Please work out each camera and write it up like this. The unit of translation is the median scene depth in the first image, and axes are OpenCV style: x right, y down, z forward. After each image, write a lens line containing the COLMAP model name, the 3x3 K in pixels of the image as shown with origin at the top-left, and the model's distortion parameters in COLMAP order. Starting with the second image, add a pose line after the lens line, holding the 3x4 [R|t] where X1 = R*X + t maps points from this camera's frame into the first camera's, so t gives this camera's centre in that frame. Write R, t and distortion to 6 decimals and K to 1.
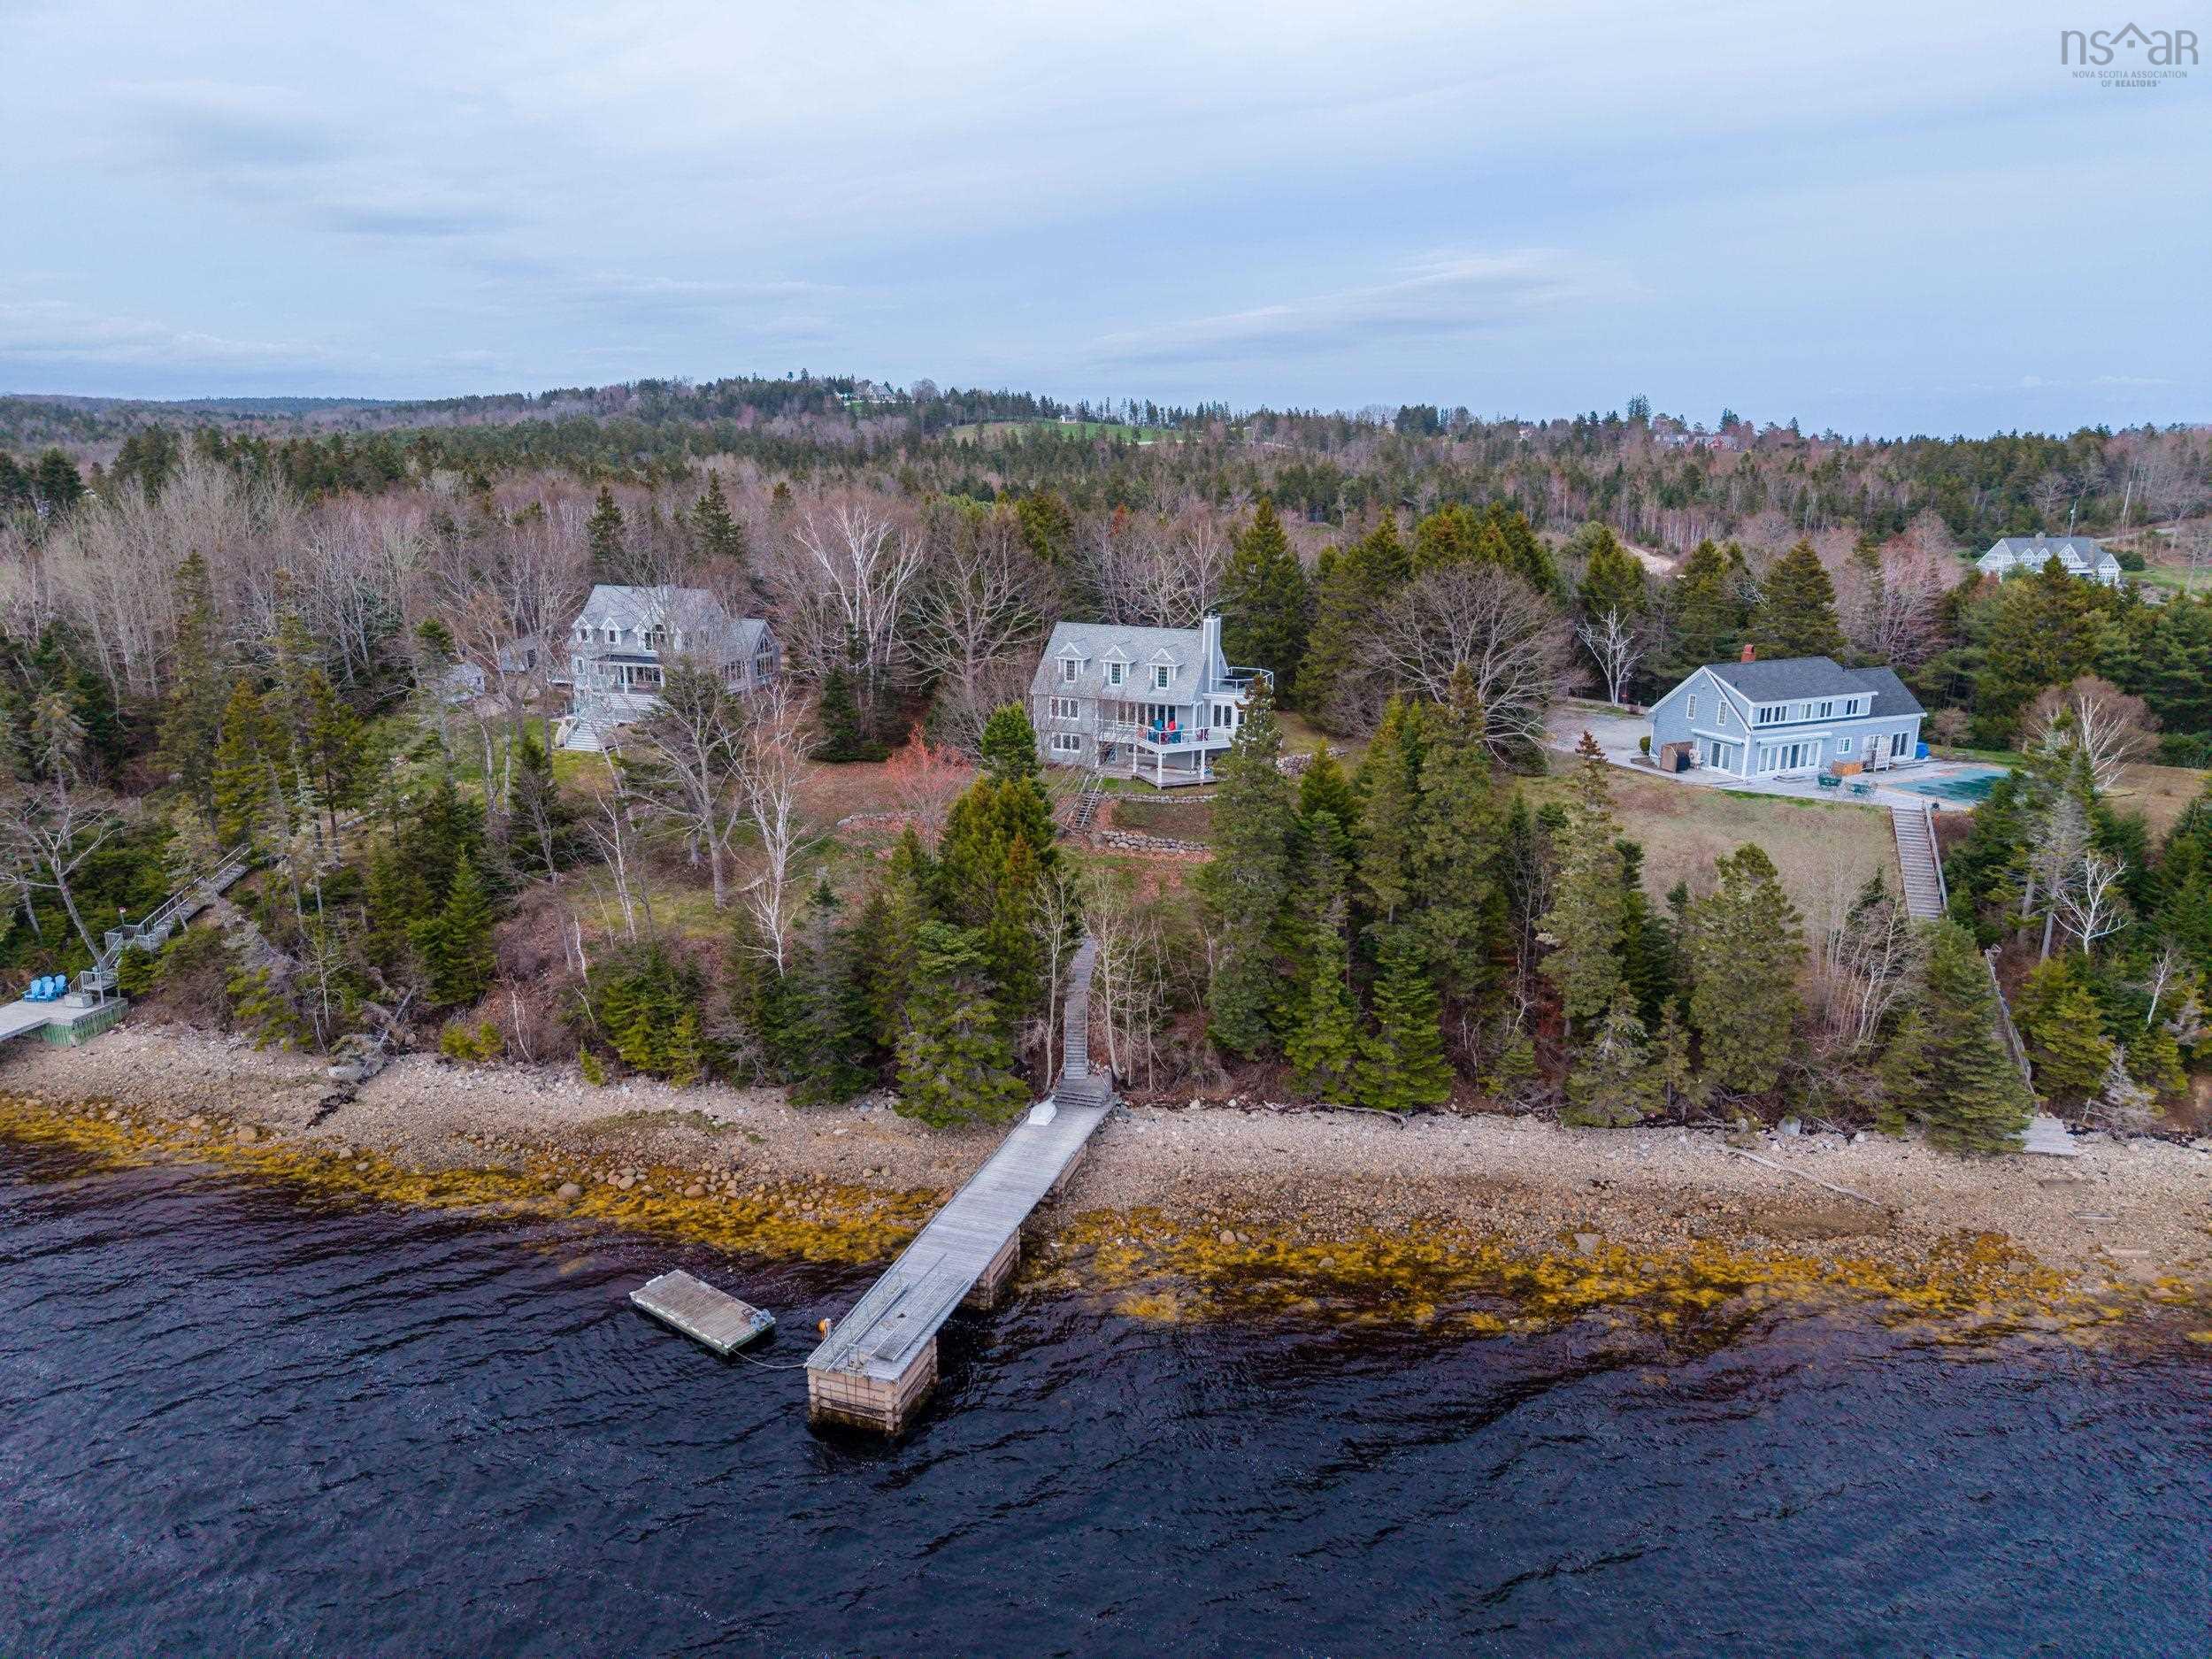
lens RADIAL K [[1492.3, 0, 1106.0], [0, 1492.3, 829.5], [0, 0, 1]] dist [0.071332, -0.067810]
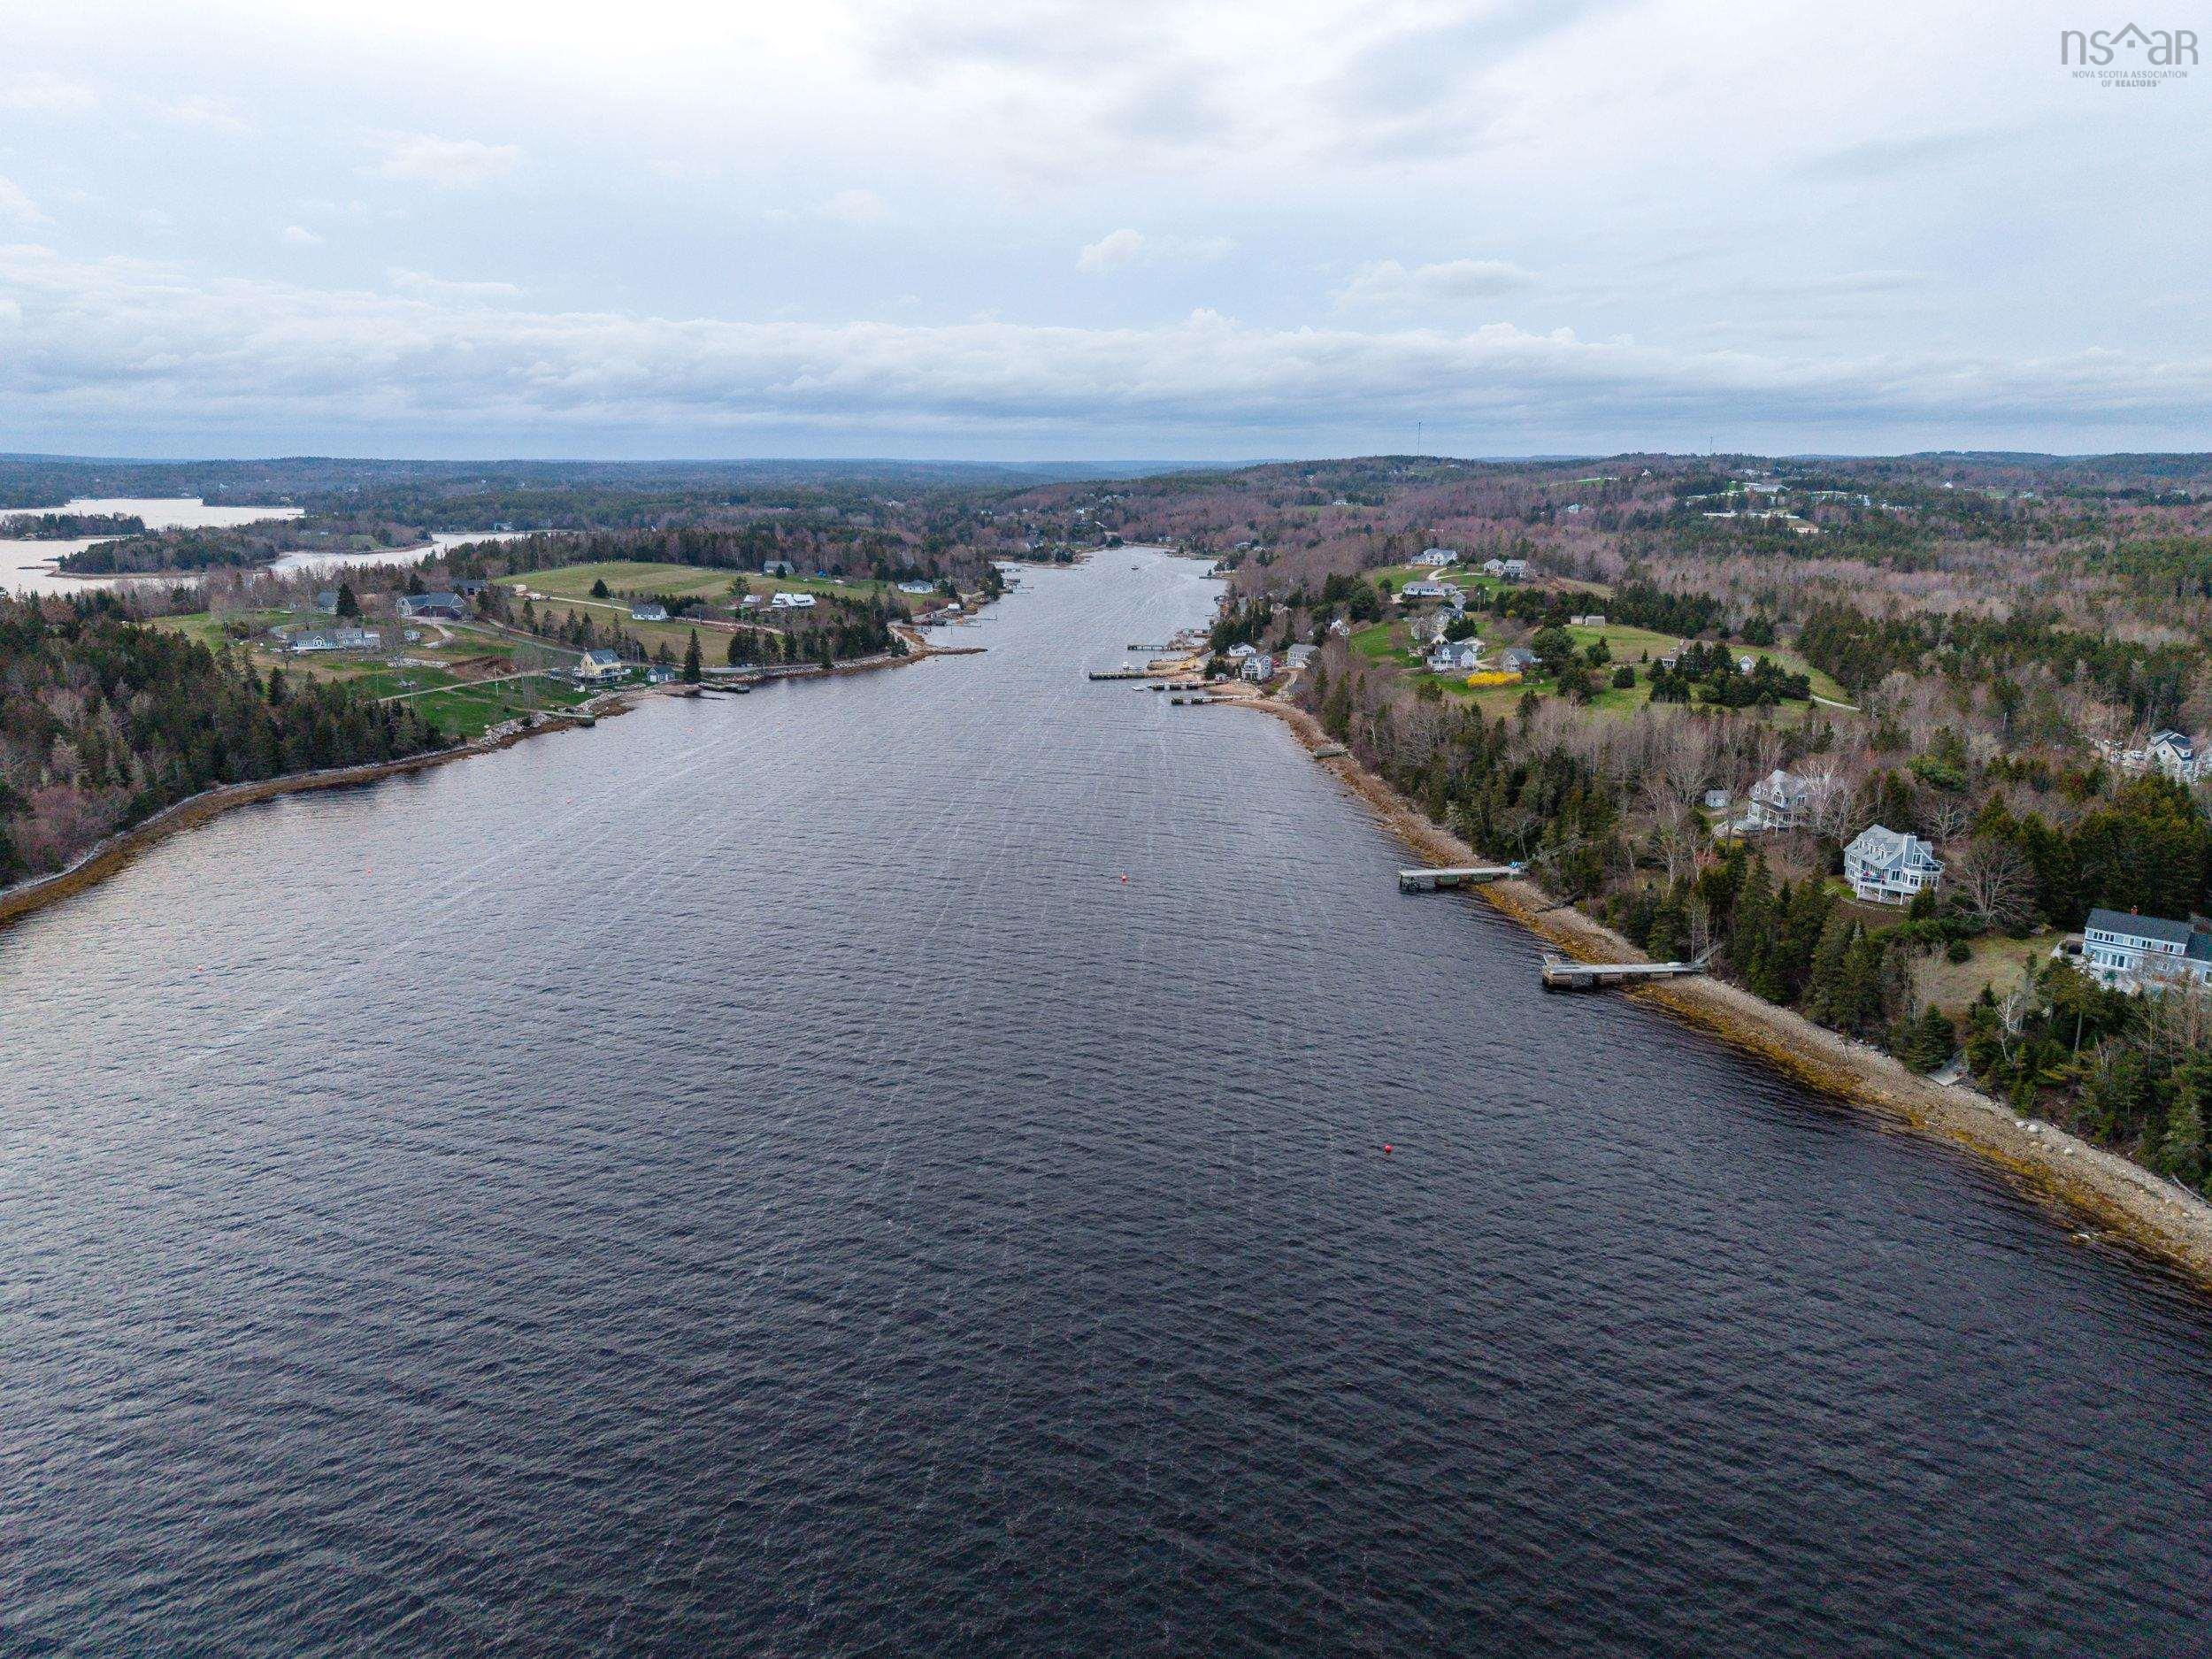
lens RADIAL K [[1492.3, 0, 1106.0], [0, 1492.3, 829.5], [0, 0, 1]] dist [0.071332, -0.067810]
pose [[0.404771, 0.214640, -0.888870, 1.634919], [-0.222569, 0.965953, 0.131900, -0.182994], [0.886918, 0.144446, 0.438762, -1.131853]]
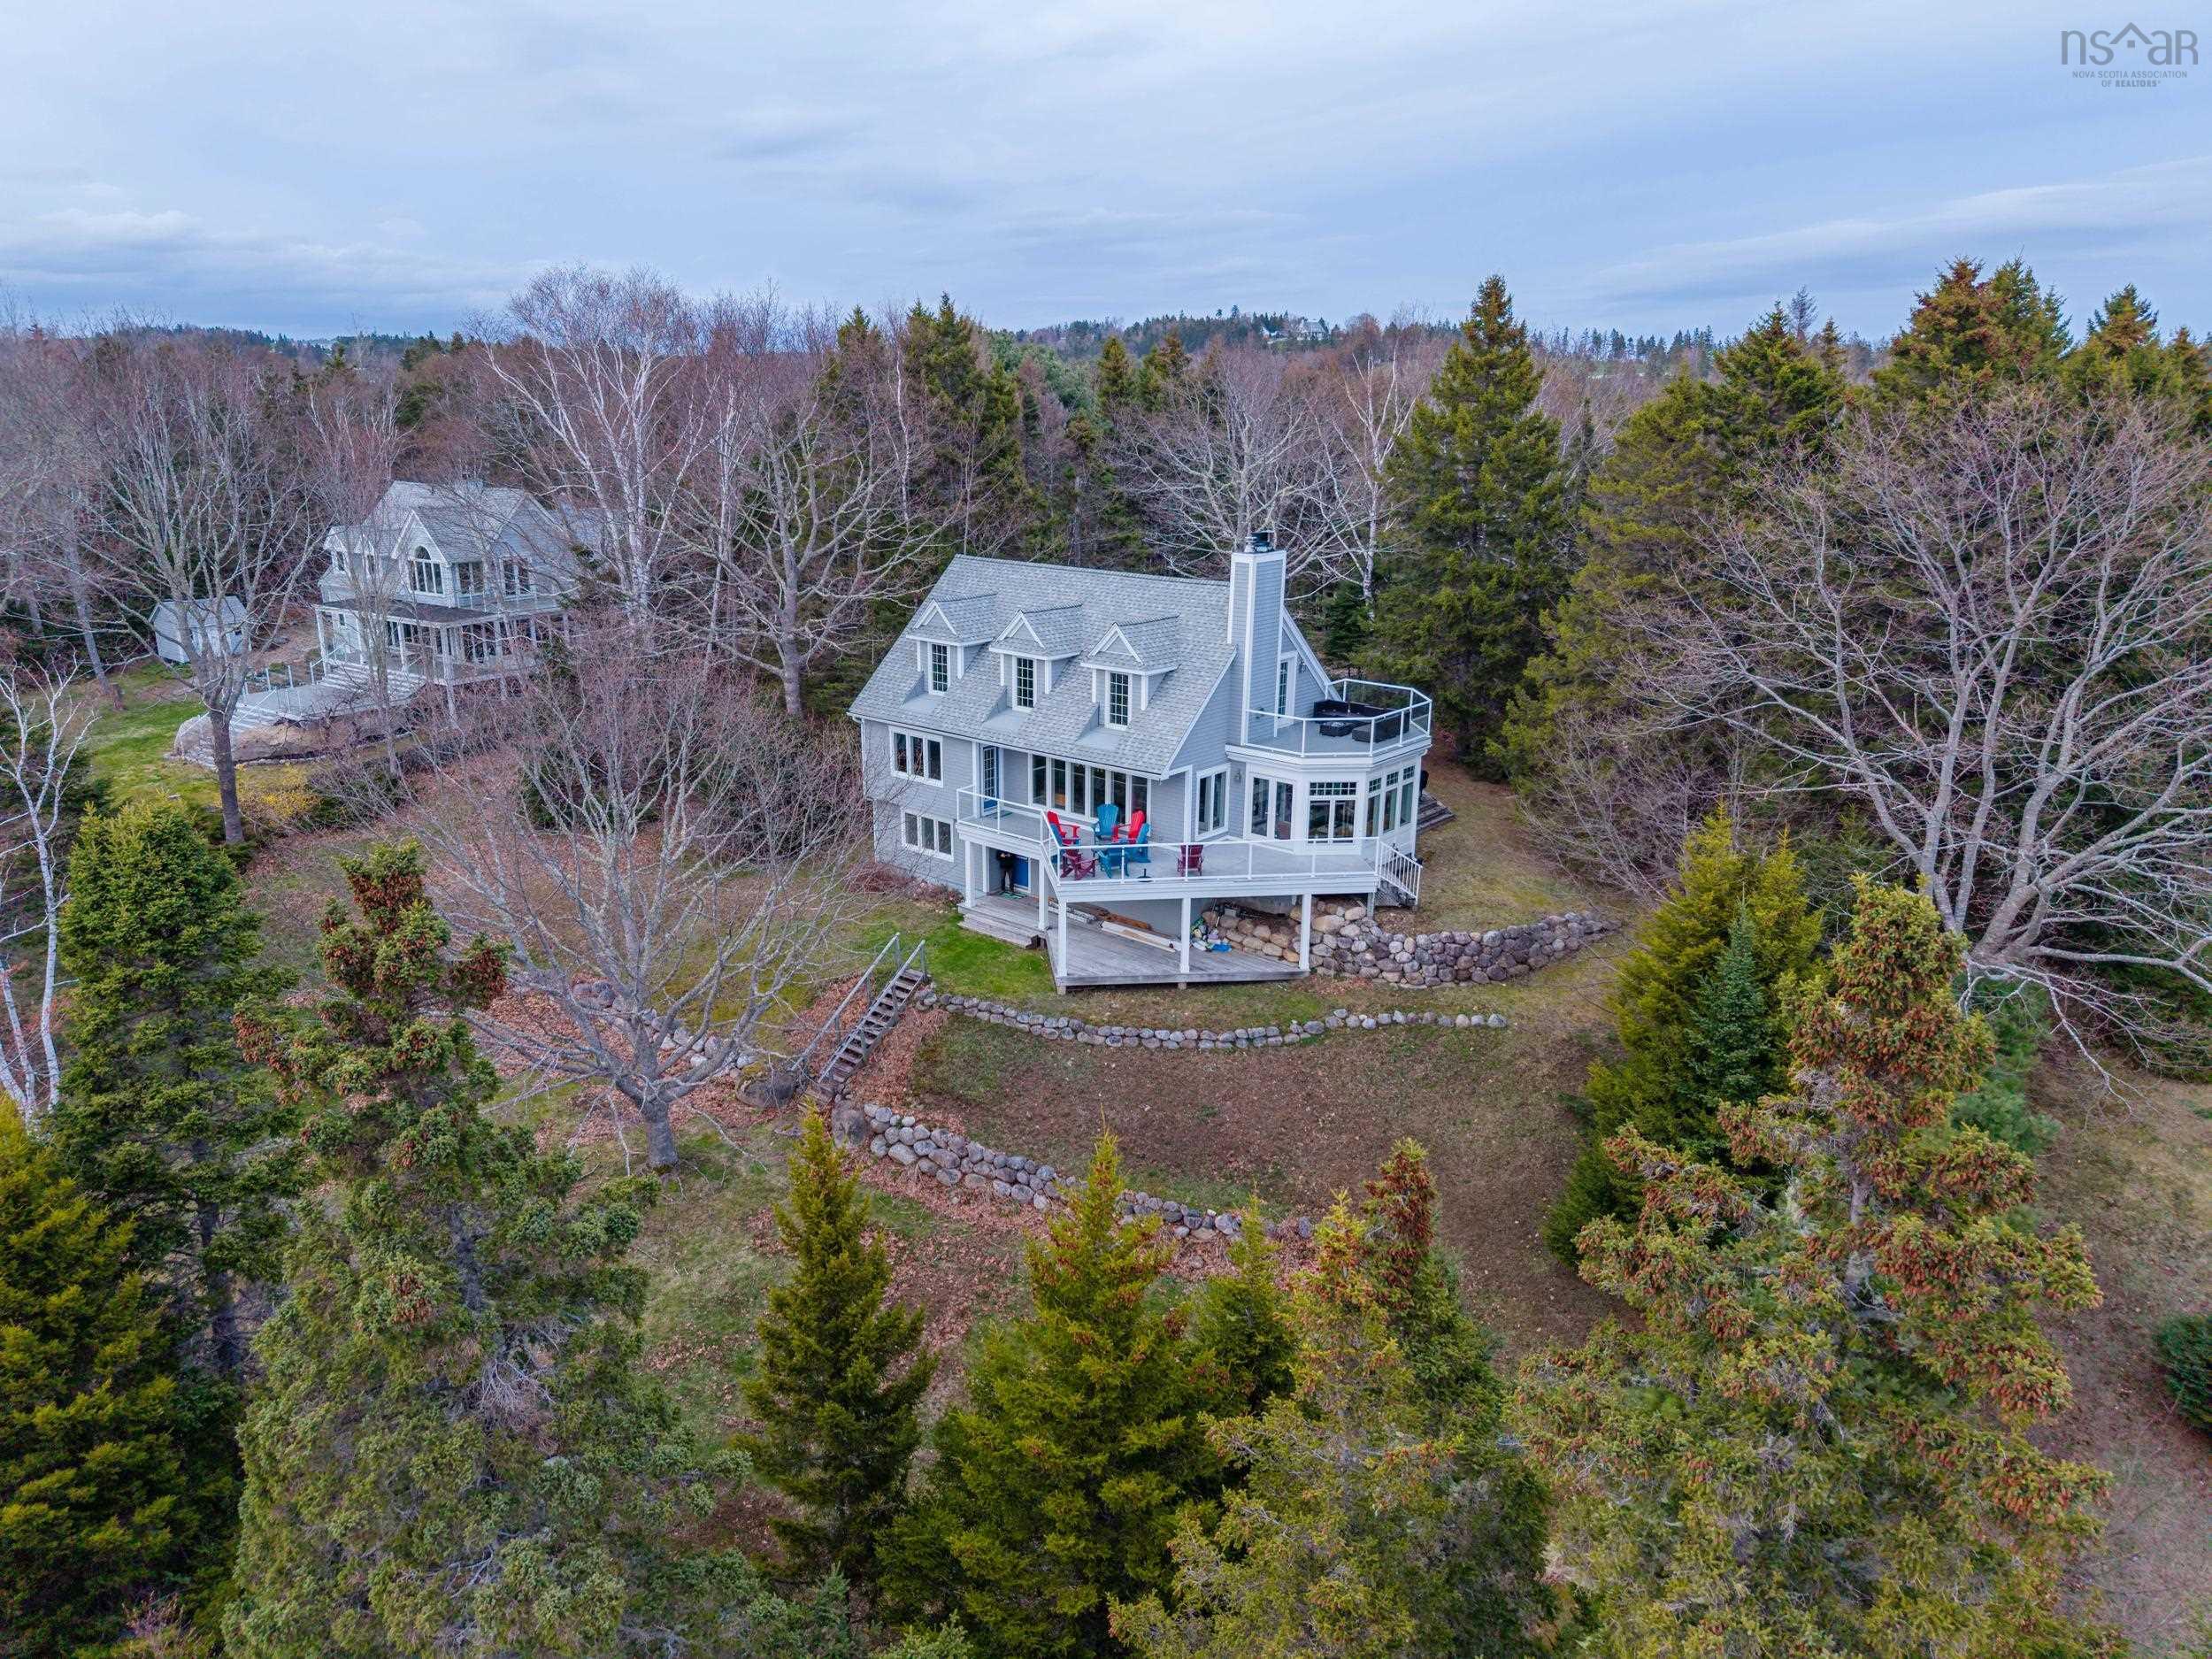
lens RADIAL K [[1492.3, 0, 1106.0], [0, 1492.3, 829.5], [0, 0, 1]] dist [0.071332, -0.067810]
pose [[0.954640, 0.085117, -0.285339, 0.148613], [-0.077607, 0.996277, 0.037544, -0.081453], [0.287472, -0.013696, 0.957691, 0.613426]]
